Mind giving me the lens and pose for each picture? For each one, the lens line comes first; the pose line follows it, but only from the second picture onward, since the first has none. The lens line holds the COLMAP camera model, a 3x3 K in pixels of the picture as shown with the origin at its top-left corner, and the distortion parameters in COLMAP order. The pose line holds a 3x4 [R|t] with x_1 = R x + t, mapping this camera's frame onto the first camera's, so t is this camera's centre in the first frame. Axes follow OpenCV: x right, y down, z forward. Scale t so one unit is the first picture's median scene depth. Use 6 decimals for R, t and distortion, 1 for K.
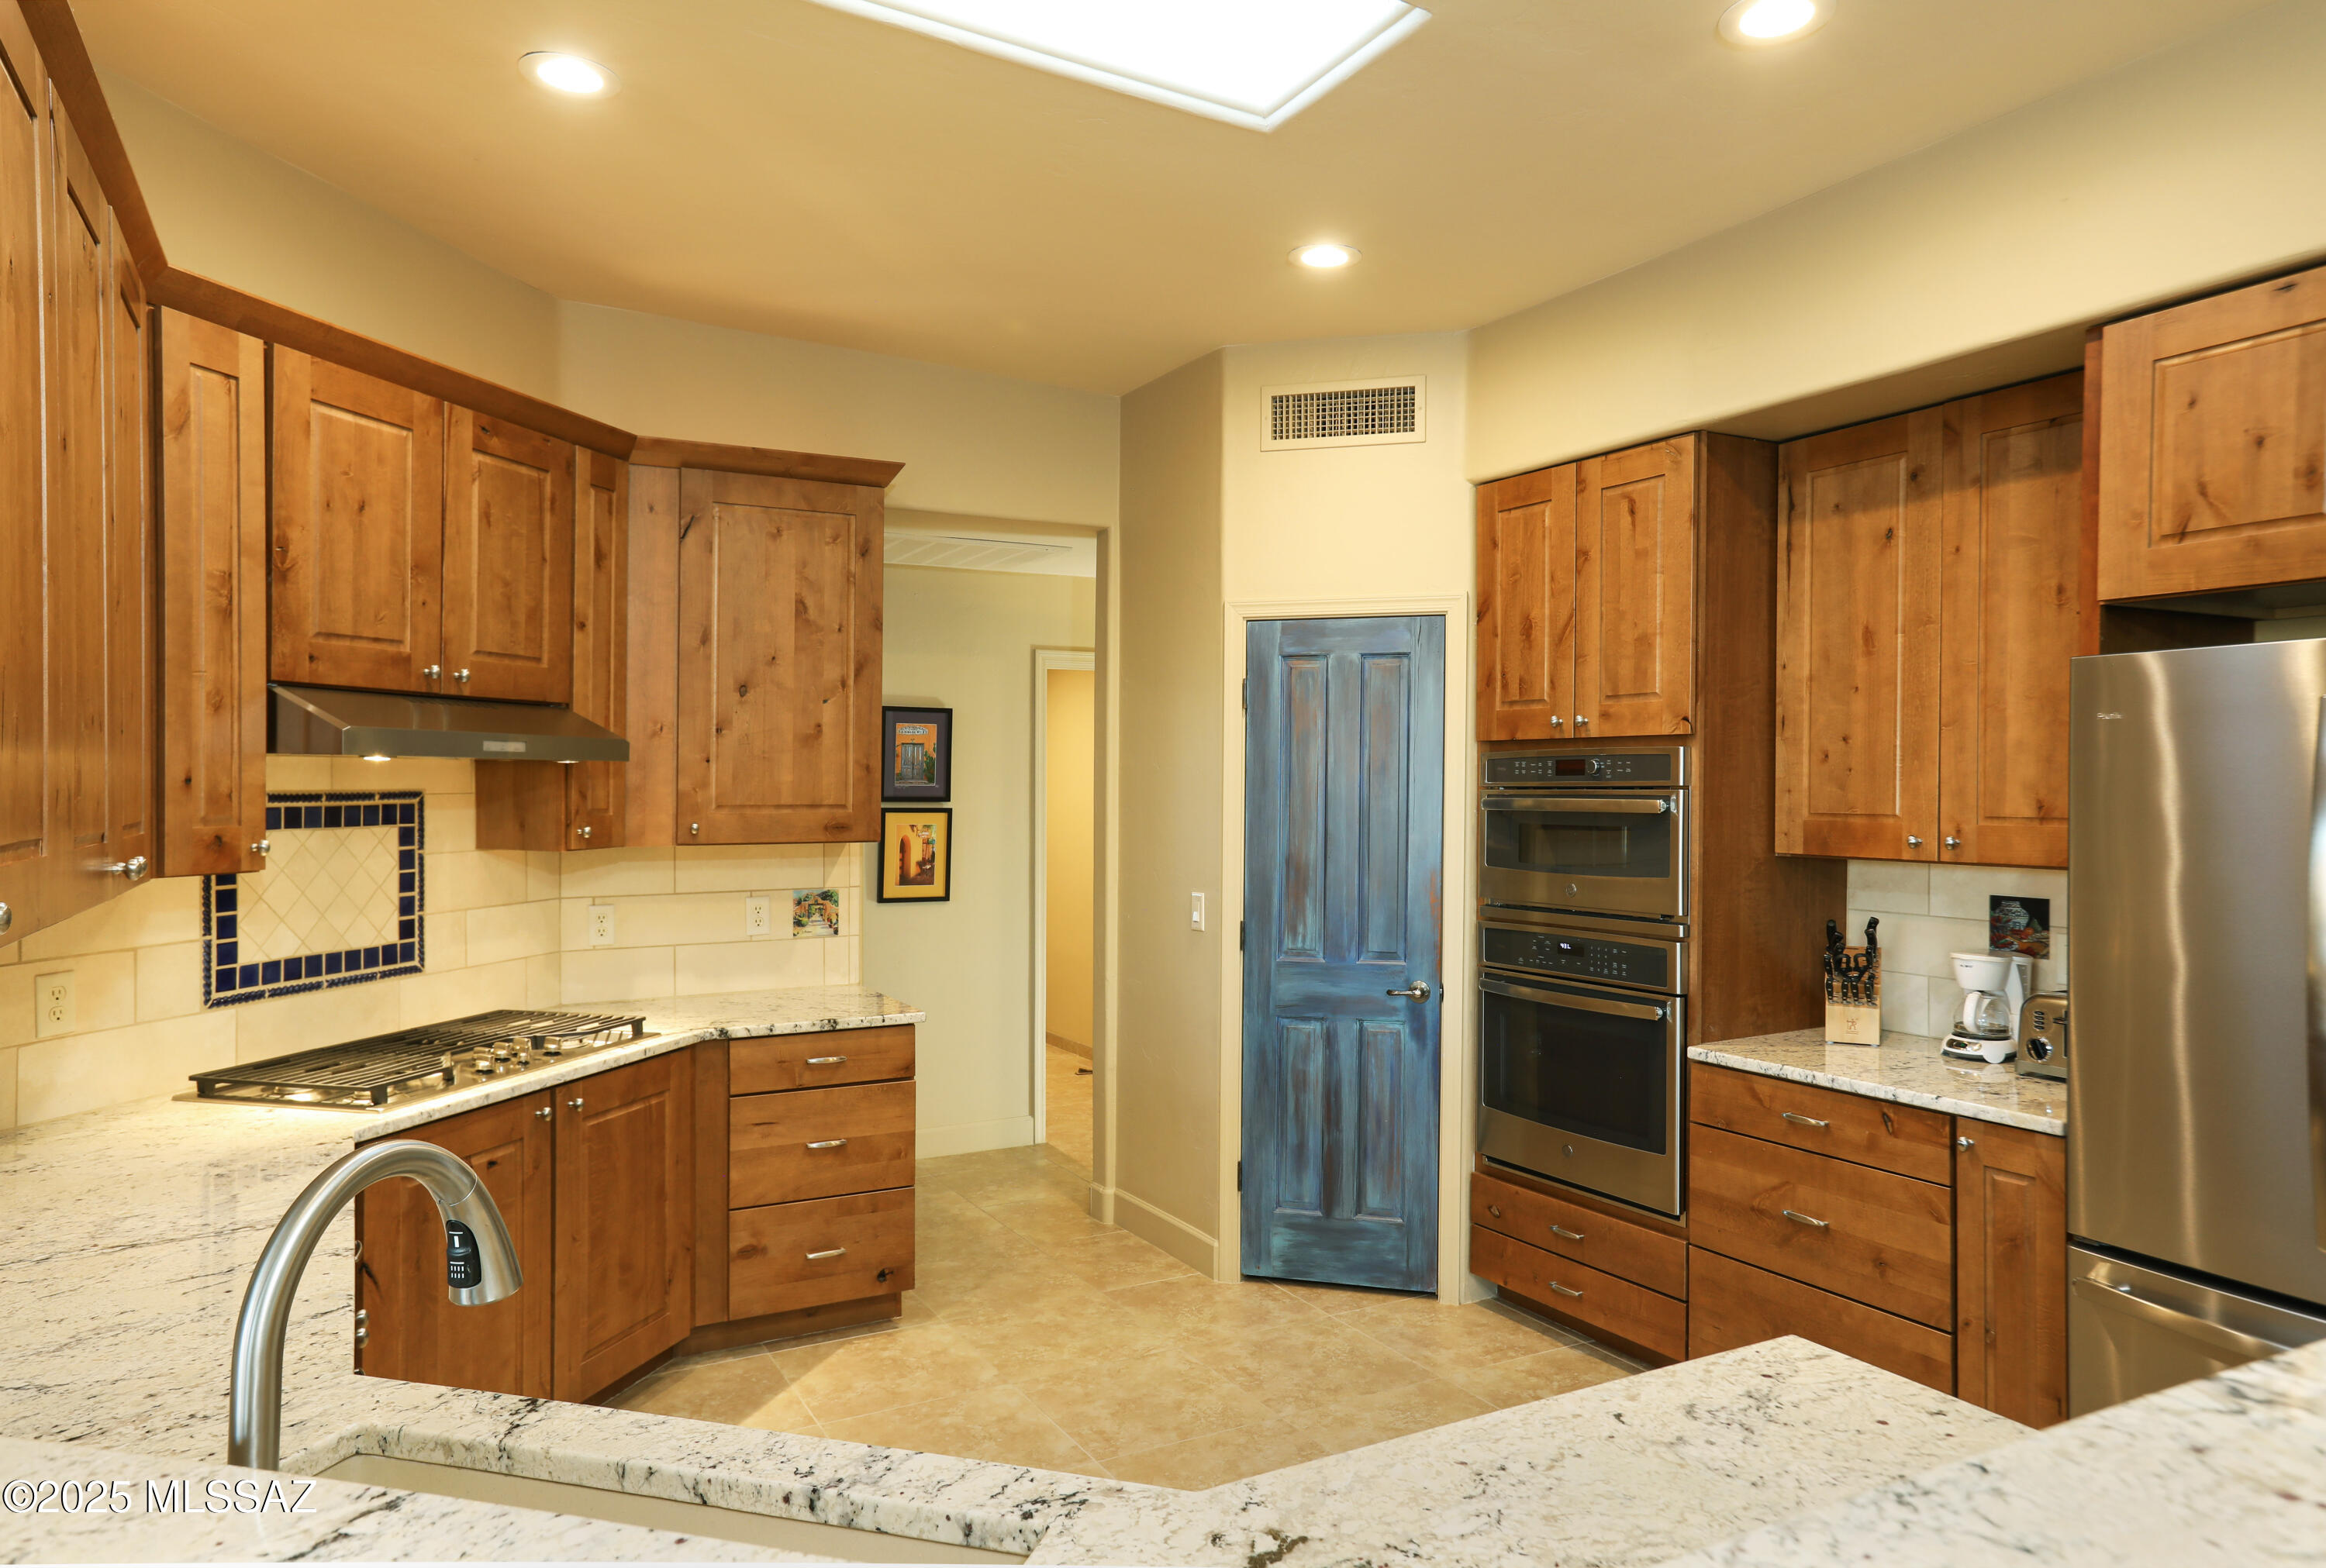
lens RADIAL K [[1476.9, 0, 1170.0], [0, 1476.9, 801.4], [0, 0, 1]] dist [0.003917, 0.003490]
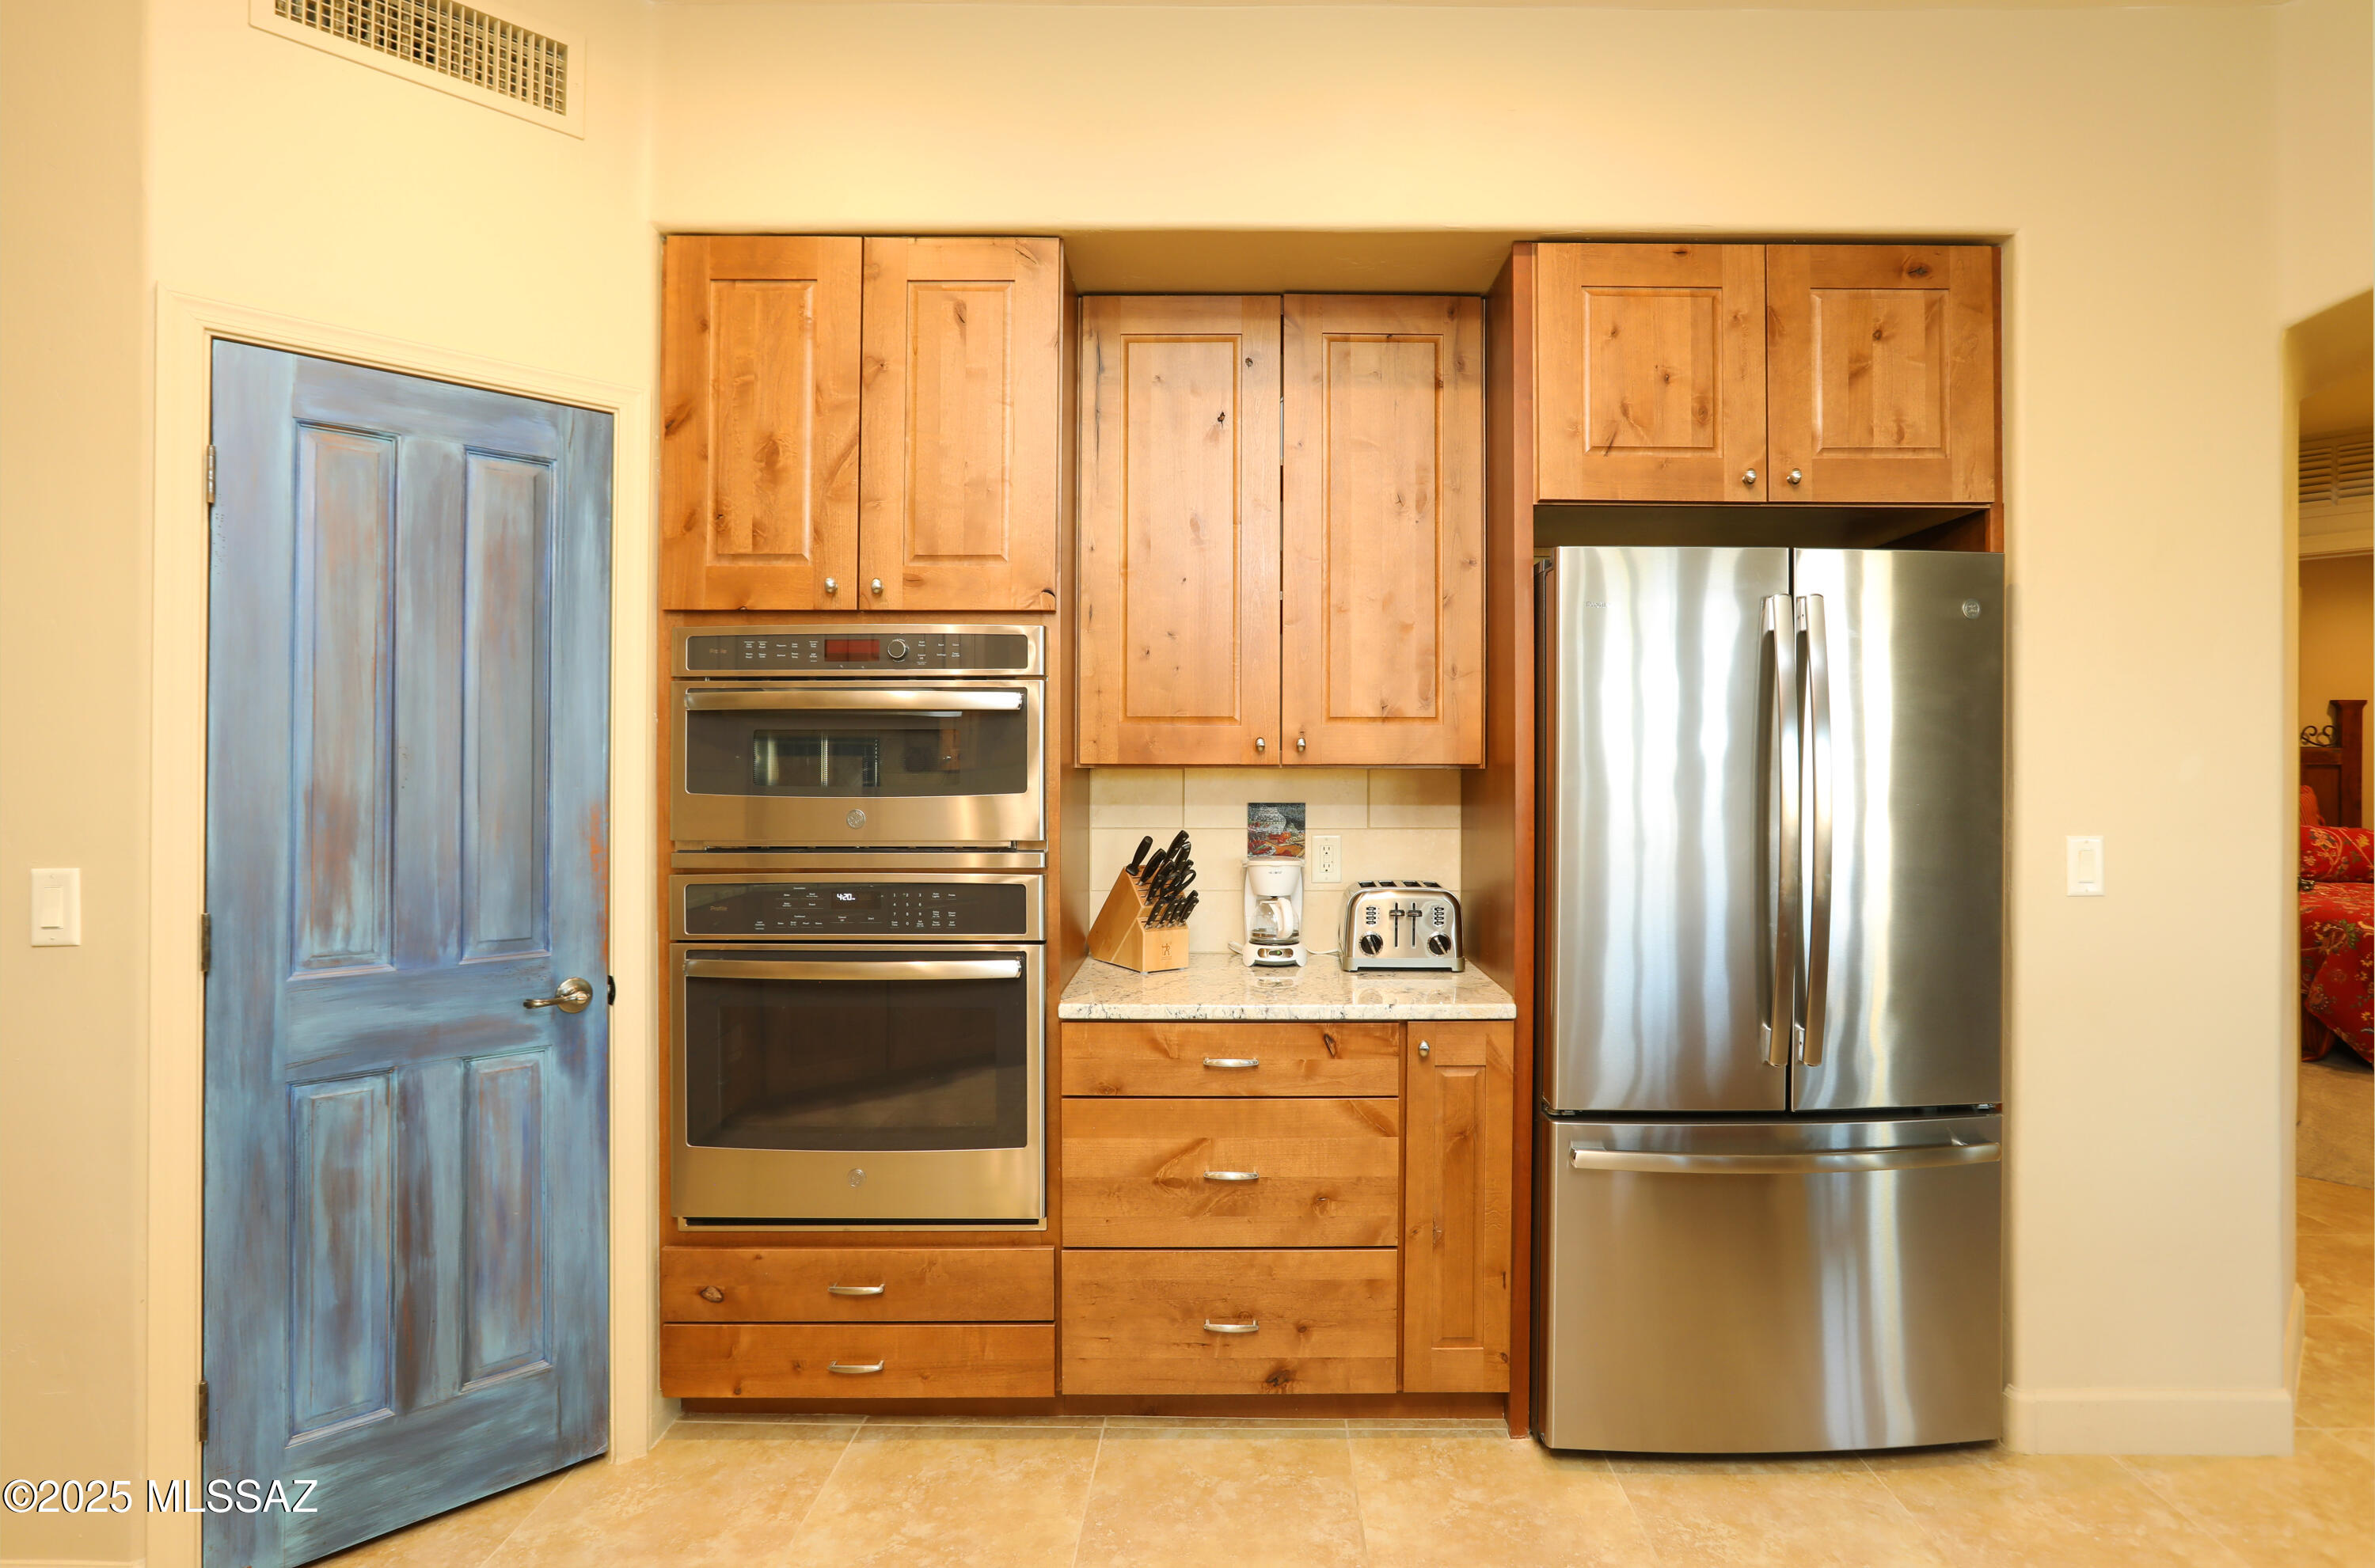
lens RADIAL K [[1218.2, 0, 1256.1], [0, 1218.2, 773.8], [0, 0, 1]] dist [-0.053005, 0.029825]
pose [[0.483283, -0.002868, 0.875460, -0.149900], [0.009960, 0.999948, -0.002222, 0.039745], [-0.875408, 0.009794, 0.483286, 0.521948]]
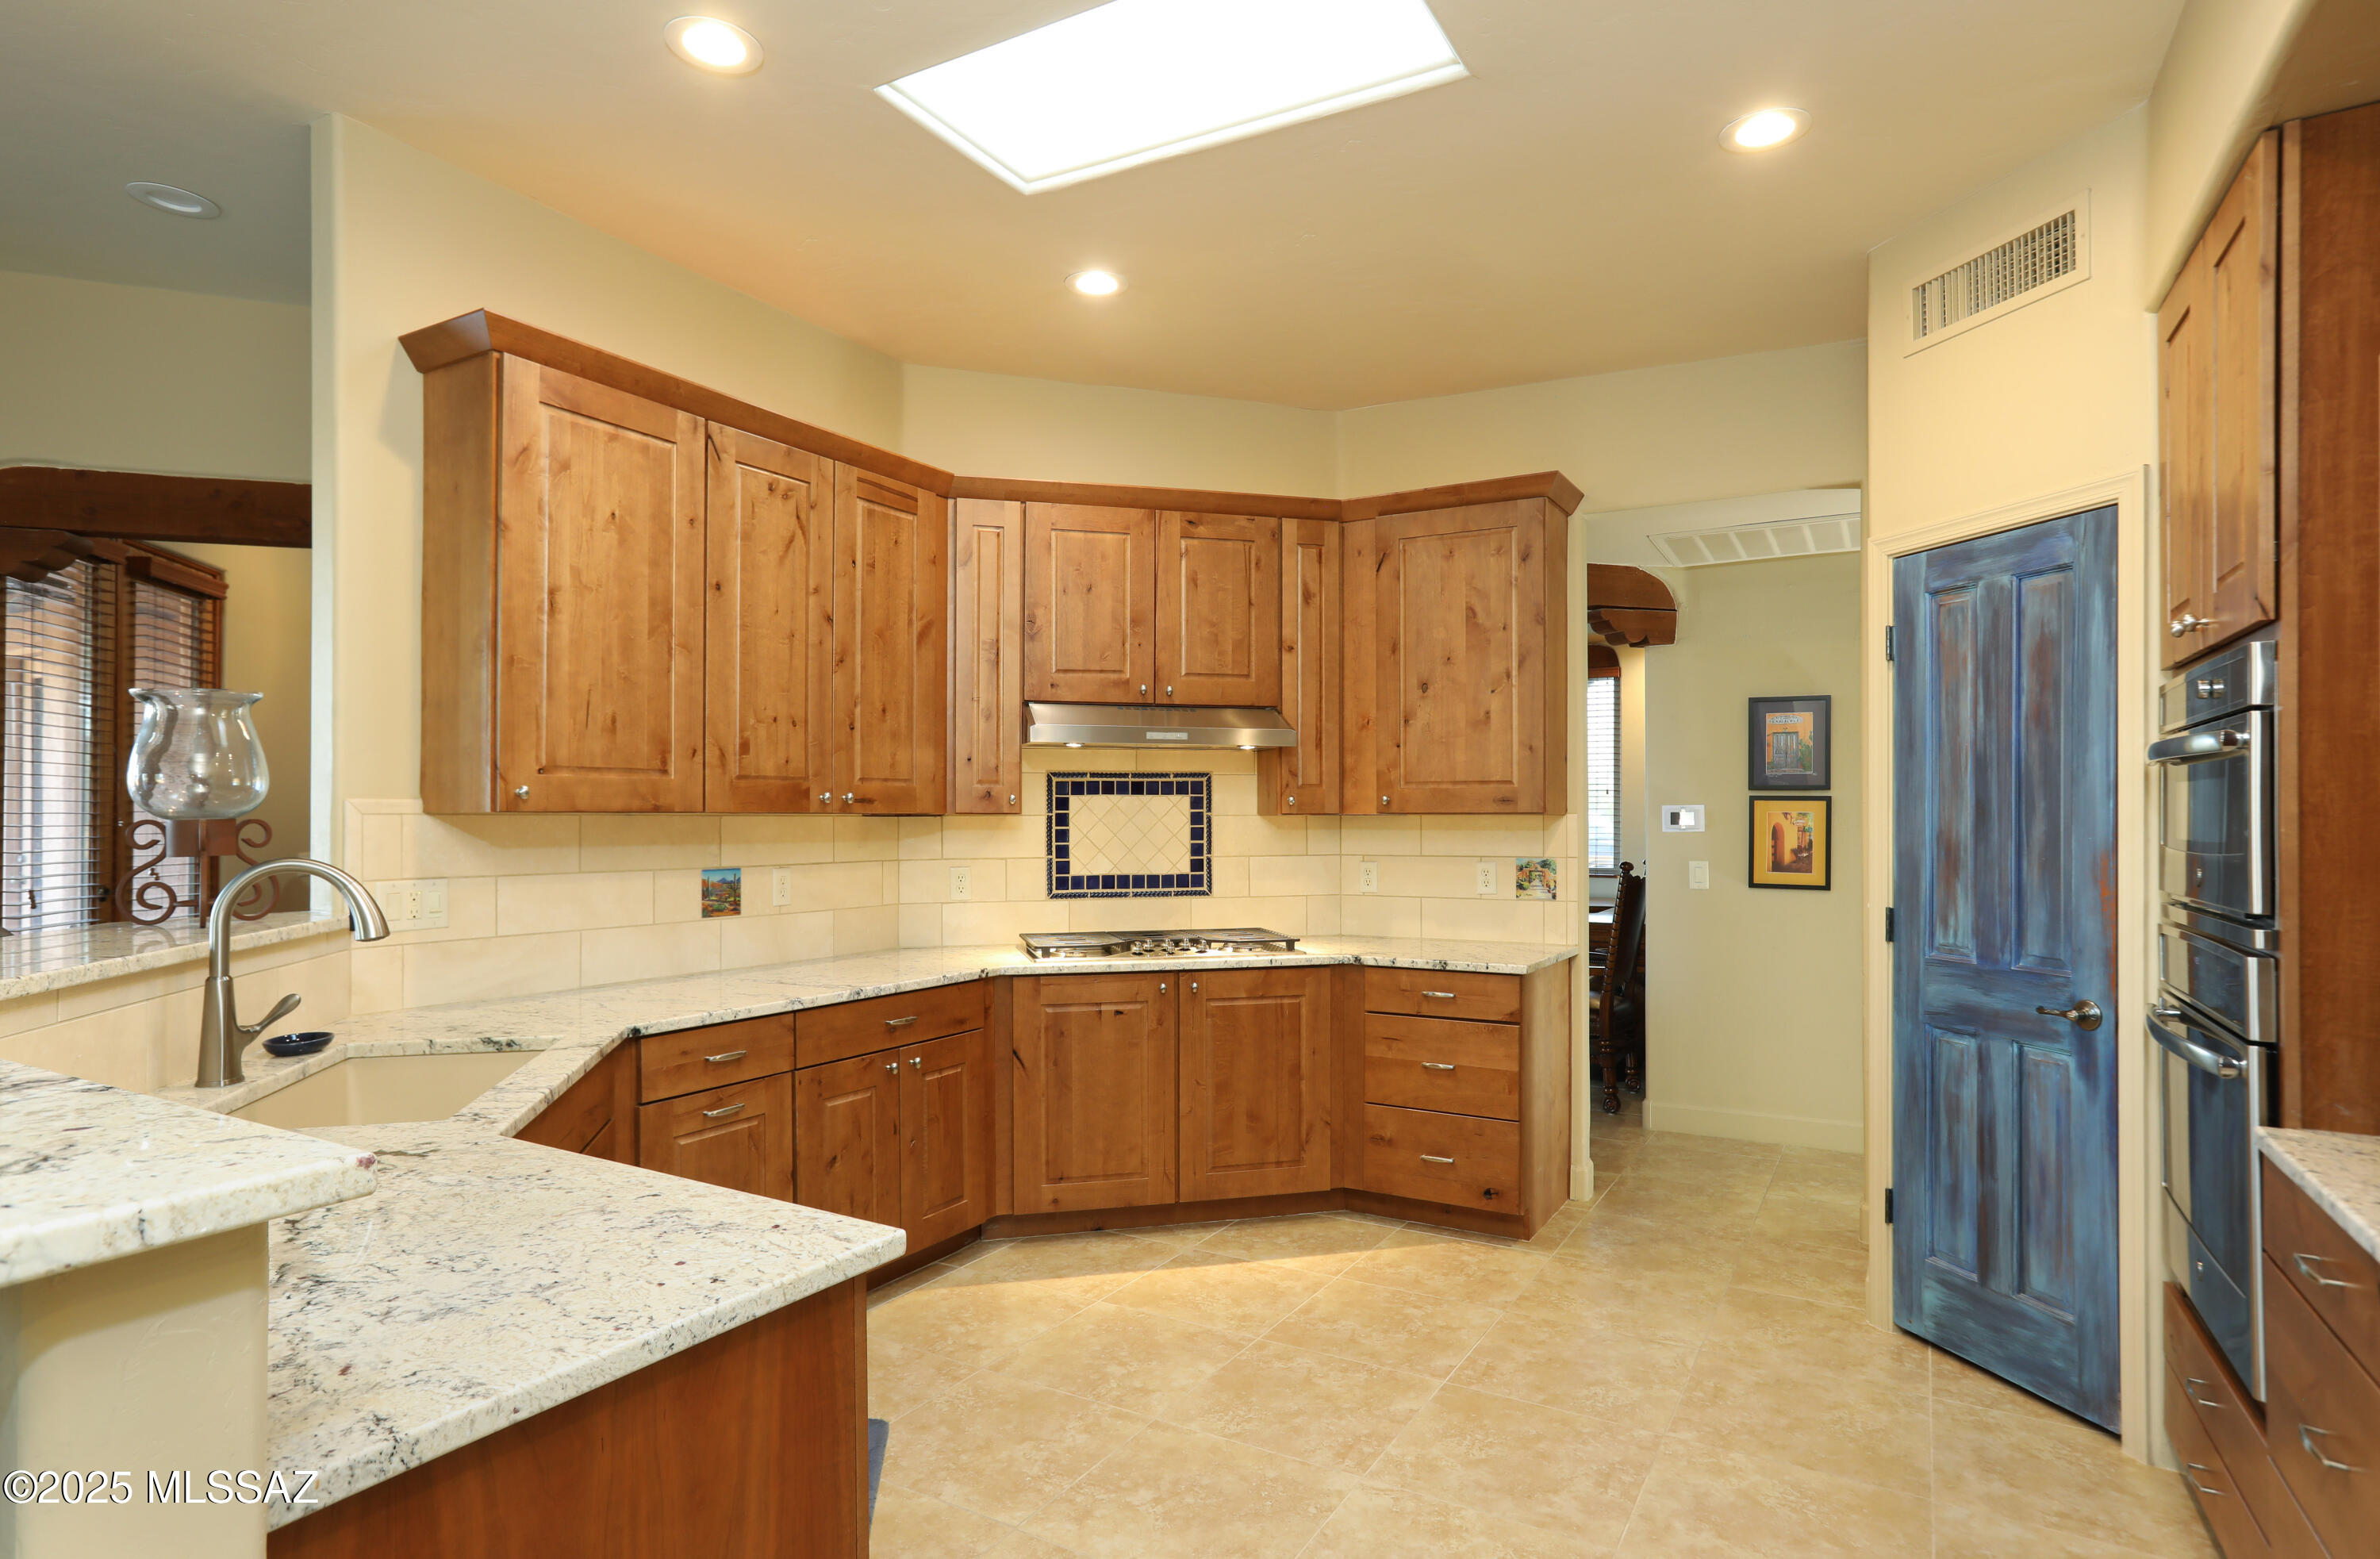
lens RADIAL K [[1259.5, 0, 1199.9], [0, 1259.5, 800.9], [0, 0, 1]] dist [-0.047460, 0.061765]
pose [[0.516294, -0.009602, -0.856357, 0.507298], [-0.010588, 0.999789, -0.017593, 0.039172], [0.856346, 0.018150, 0.516084, 0.307292]]
